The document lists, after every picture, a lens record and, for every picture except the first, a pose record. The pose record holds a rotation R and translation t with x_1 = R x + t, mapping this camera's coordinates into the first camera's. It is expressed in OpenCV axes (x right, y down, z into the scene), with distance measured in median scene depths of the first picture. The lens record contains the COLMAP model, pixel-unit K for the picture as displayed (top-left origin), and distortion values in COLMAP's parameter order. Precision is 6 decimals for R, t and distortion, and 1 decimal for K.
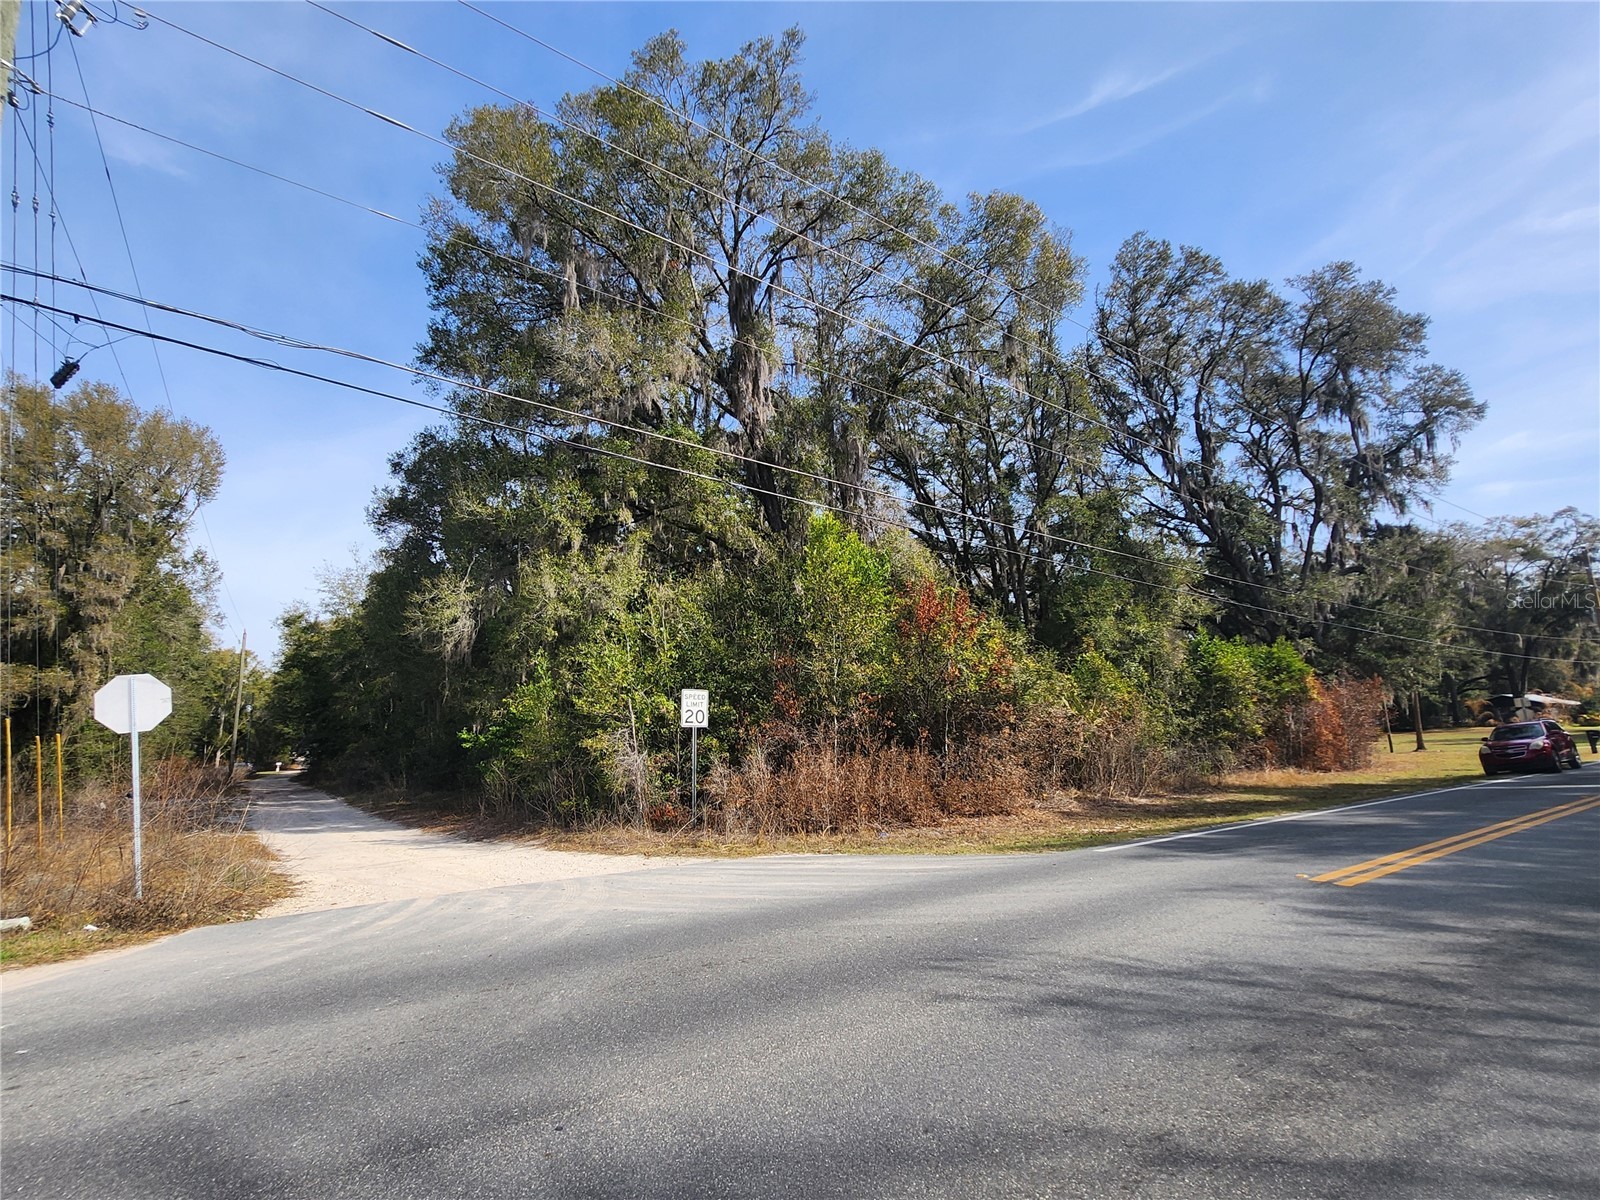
lens RADIAL K [[785.5, 0, 800.0], [0, 785.5, 600.0], [0, 0, 1]] dist [-0.011637, 0.000089]
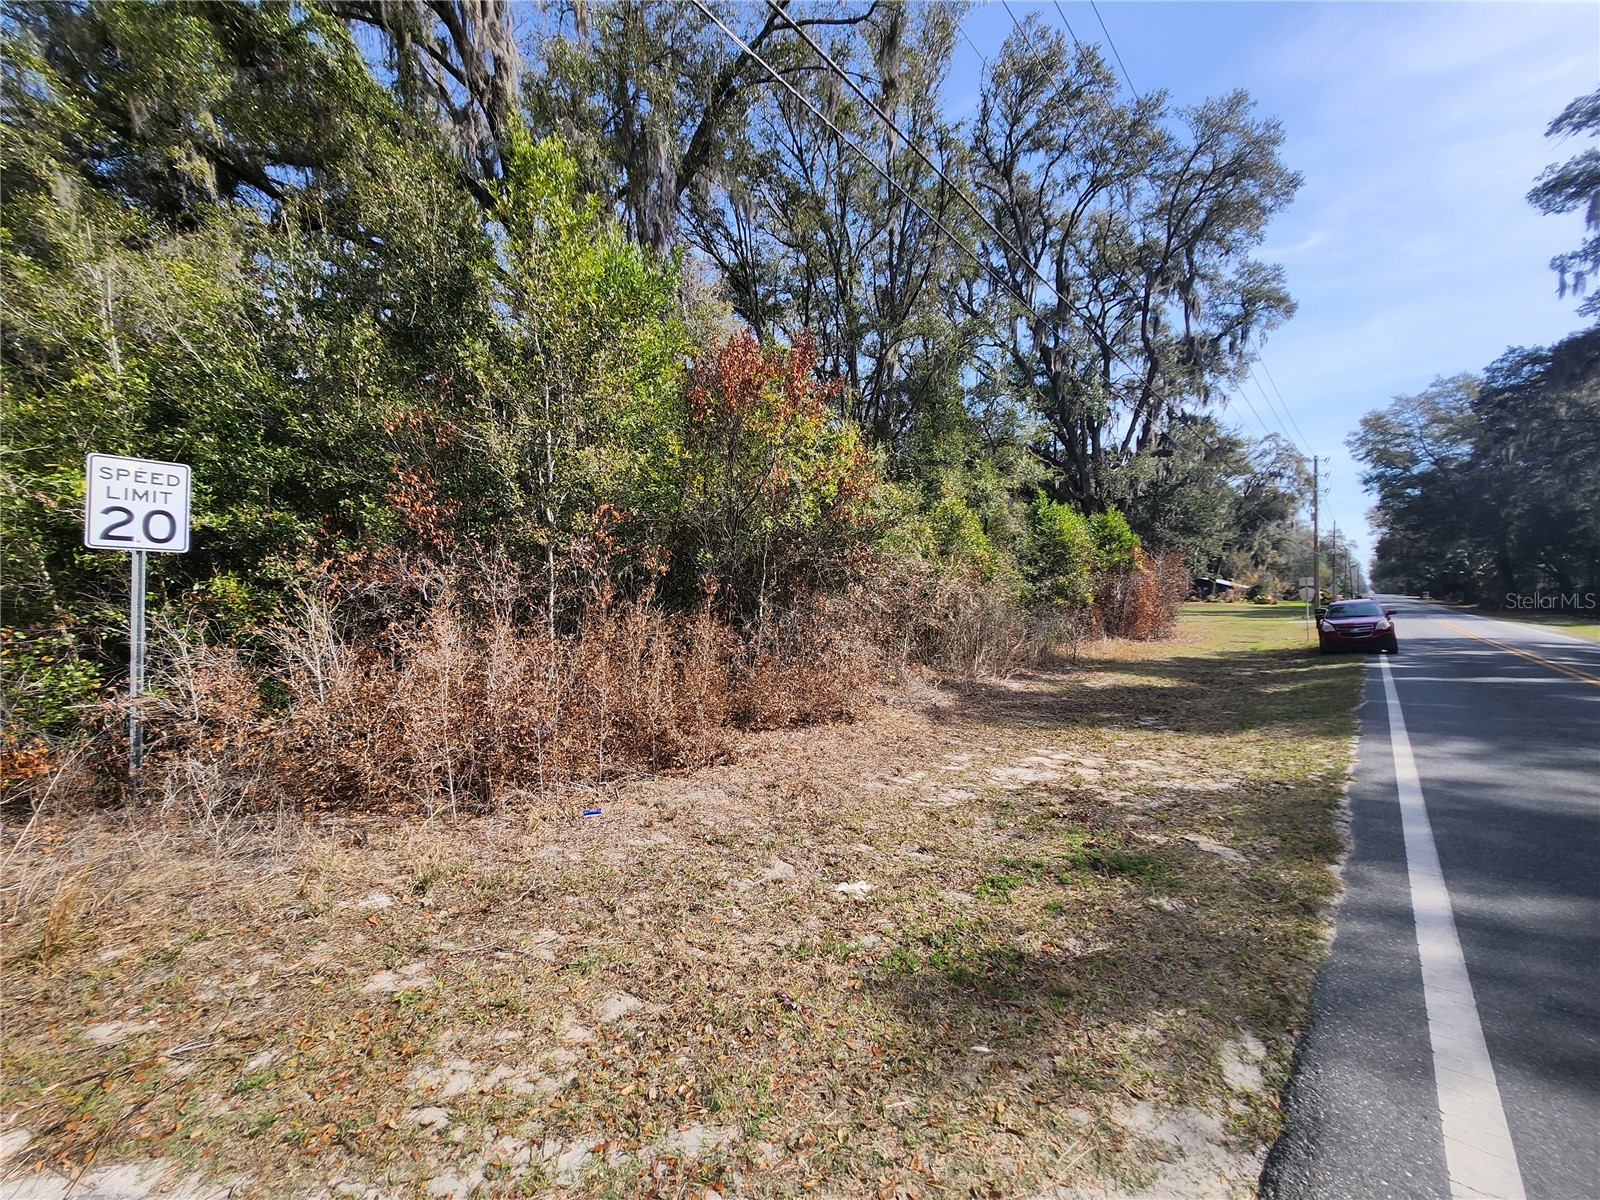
lens RADIAL K [[577.0, 0, 810.3], [0, 577.0, 599.0], [0, 0, 1]] dist [-0.083563, 0.010772]
pose [[0.972097, 0.029310, 0.232740, 0.113522], [-0.070717, 0.982621, 0.171623, 0.093294], [-0.223665, -0.183293, 0.957276, 0.533423]]
